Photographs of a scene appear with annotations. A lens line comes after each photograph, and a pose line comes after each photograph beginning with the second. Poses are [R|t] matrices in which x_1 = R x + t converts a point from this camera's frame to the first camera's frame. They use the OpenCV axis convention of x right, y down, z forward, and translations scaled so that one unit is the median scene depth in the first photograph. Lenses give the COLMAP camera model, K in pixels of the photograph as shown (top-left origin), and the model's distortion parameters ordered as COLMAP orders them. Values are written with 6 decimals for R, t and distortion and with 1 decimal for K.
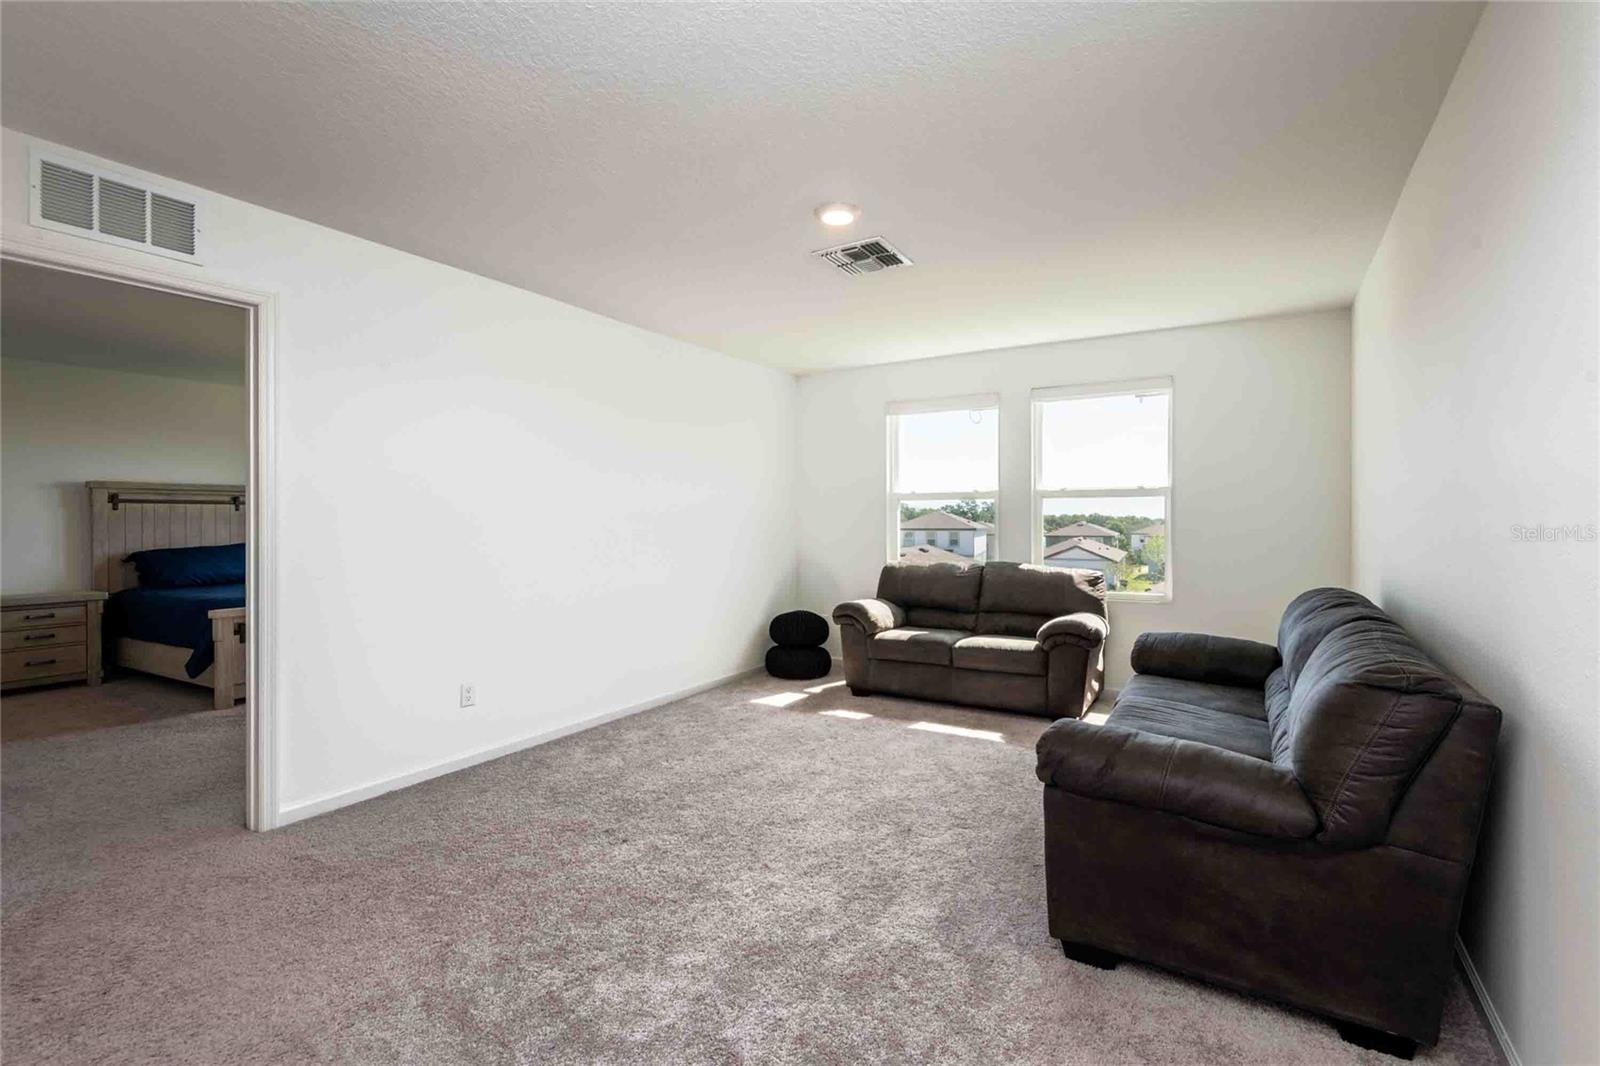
lens RADIAL K [[727.9, 0, 802.2], [0, 727.9, 522.1], [0, 0, 1]] dist [0.003478, -0.000276]
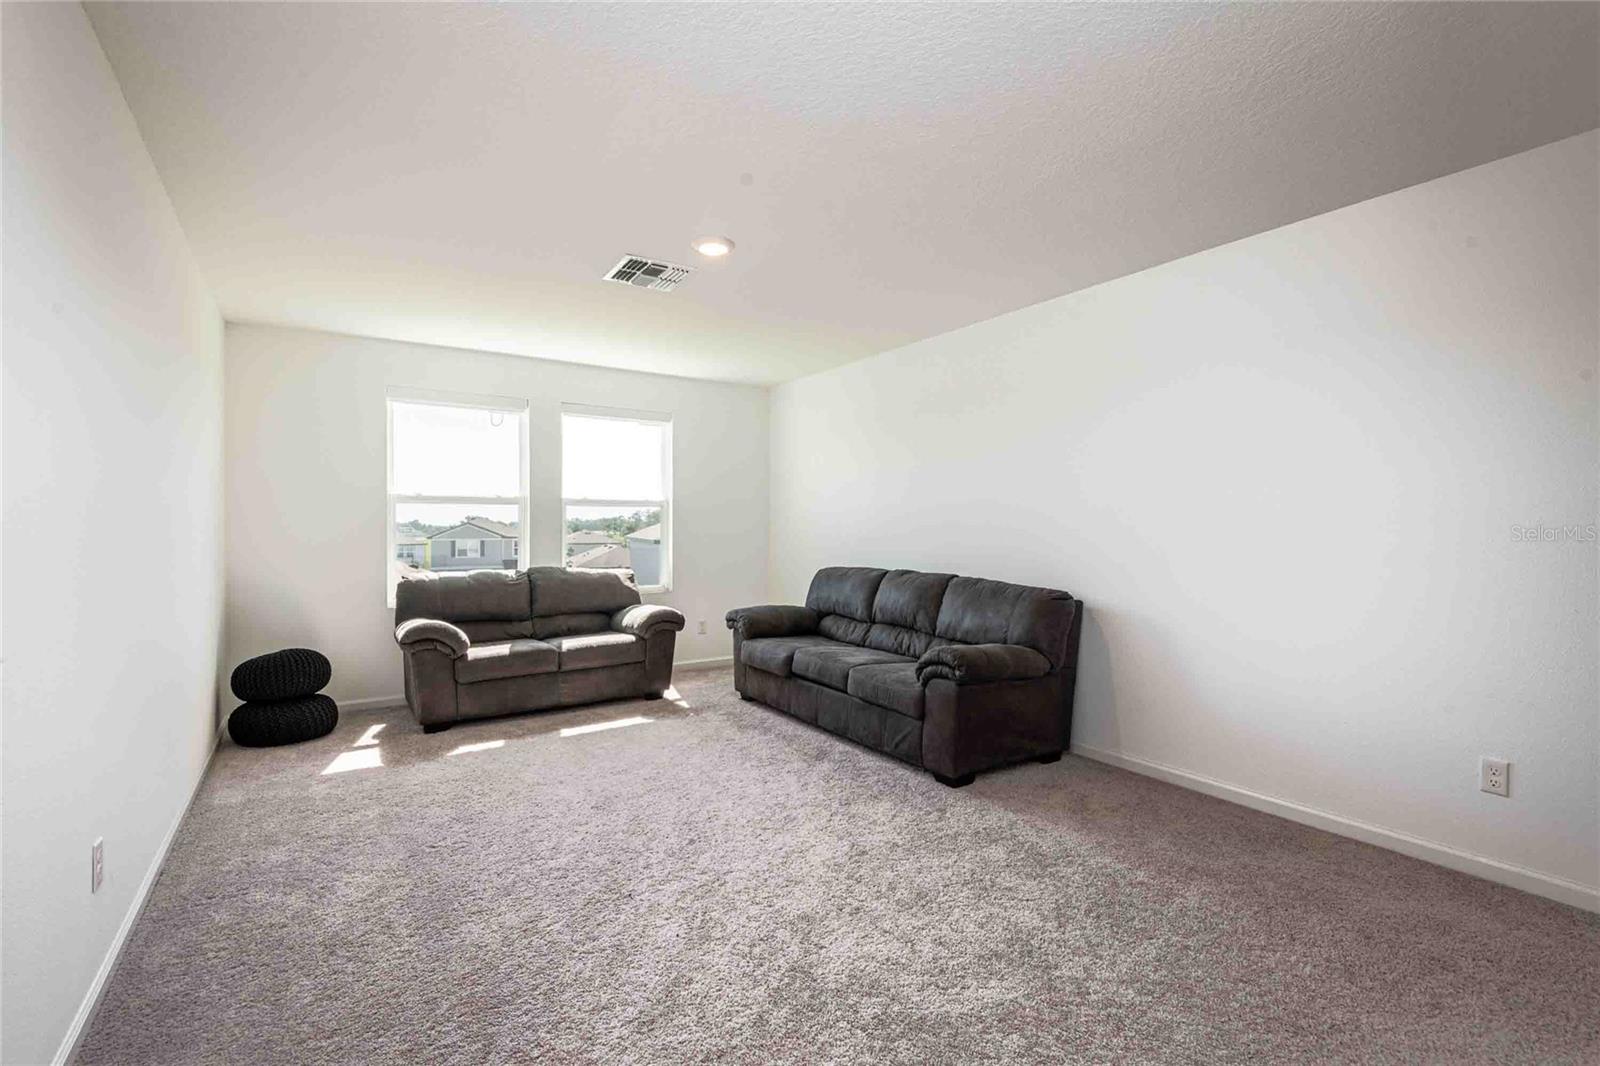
lens RADIAL K [[727.9, 0, 800.7], [0, 727.9, 531.9], [0, 0, 1]] dist [0.003478, -0.000276]
pose [[0.425186, -0.007181, 0.905078, -0.508845], [0.005833, 0.999970, 0.005193, 0.002053], [-0.905087, 0.003071, 0.425215, 0.244111]]
